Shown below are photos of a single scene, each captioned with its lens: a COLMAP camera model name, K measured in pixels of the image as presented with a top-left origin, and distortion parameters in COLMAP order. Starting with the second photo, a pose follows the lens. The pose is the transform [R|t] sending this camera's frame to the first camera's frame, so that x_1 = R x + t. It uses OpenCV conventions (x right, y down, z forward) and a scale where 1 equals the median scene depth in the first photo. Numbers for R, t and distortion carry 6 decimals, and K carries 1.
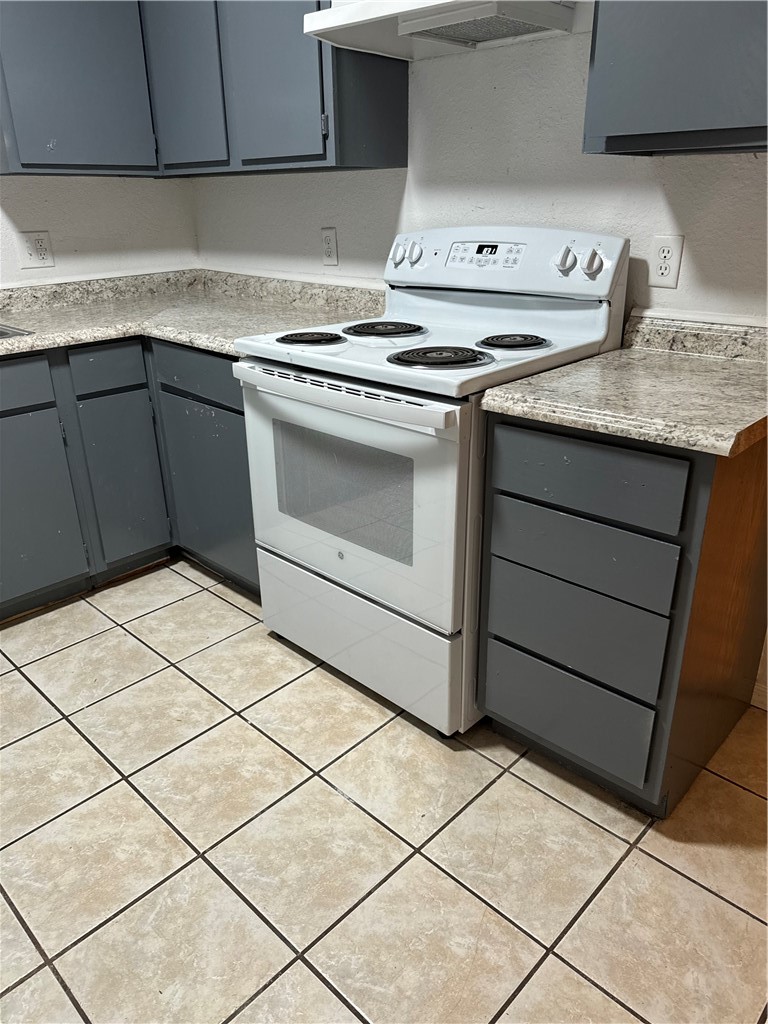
lens RADIAL K [[727.8, 0, 384.0], [0, 727.8, 512.0], [0, 0, 1]] dist [0.004168, -0.005262]
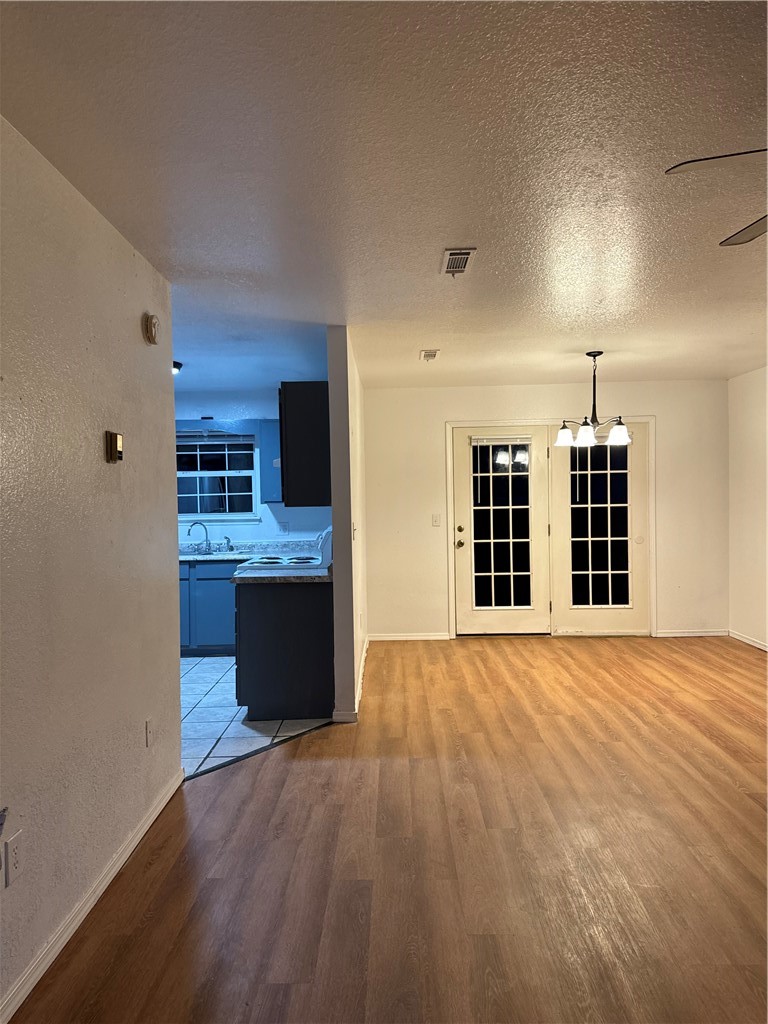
lens RADIAL K [[746.0, 0, 384.0], [0, 746.0, 512.0], [0, 0, 1]] dist [0.226622, -0.217479]
pose [[0.682317, 0.014221, -0.730918, 2.149095], [-0.279280, 0.929049, -0.242634, 0.174774], [0.675608, 0.369684, 0.637877, -0.632066]]
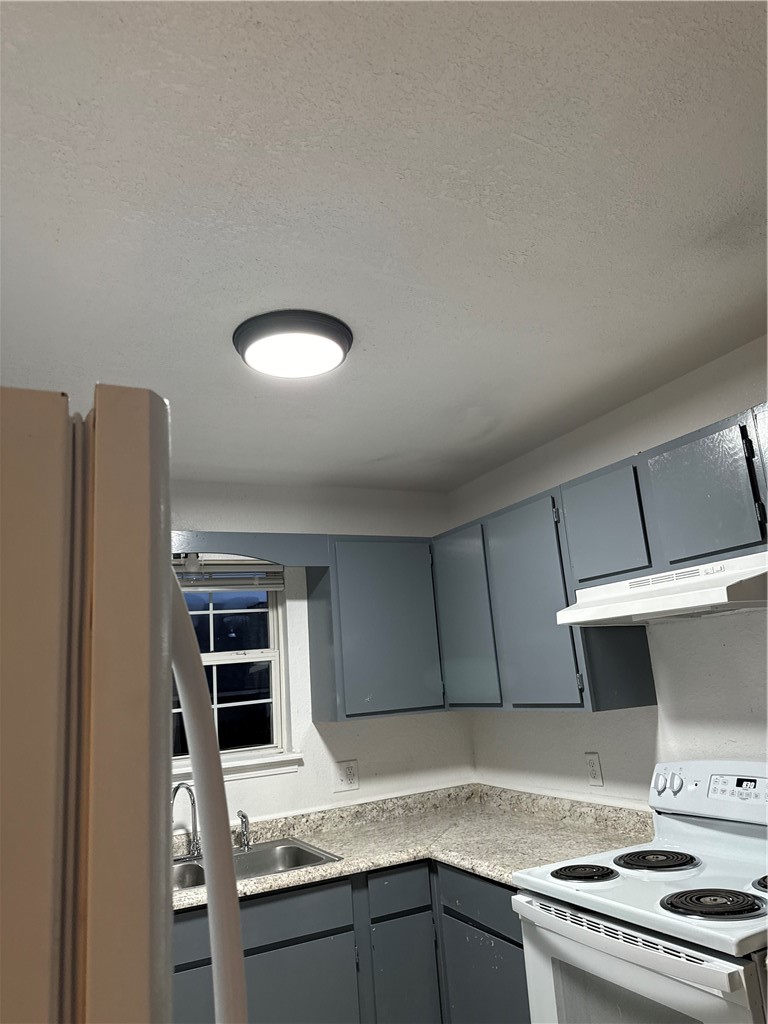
lens RADIAL K [[727.8, 0, 384.0], [0, 727.8, 512.0], [0, 0, 1]] dist [0.004168, -0.005262]
pose [[0.940971, -0.135037, -0.310384, 0.024526], [-0.071425, 0.817116, -0.572031, -0.033778], [0.330865, 0.560434, 0.759238, -0.186955]]
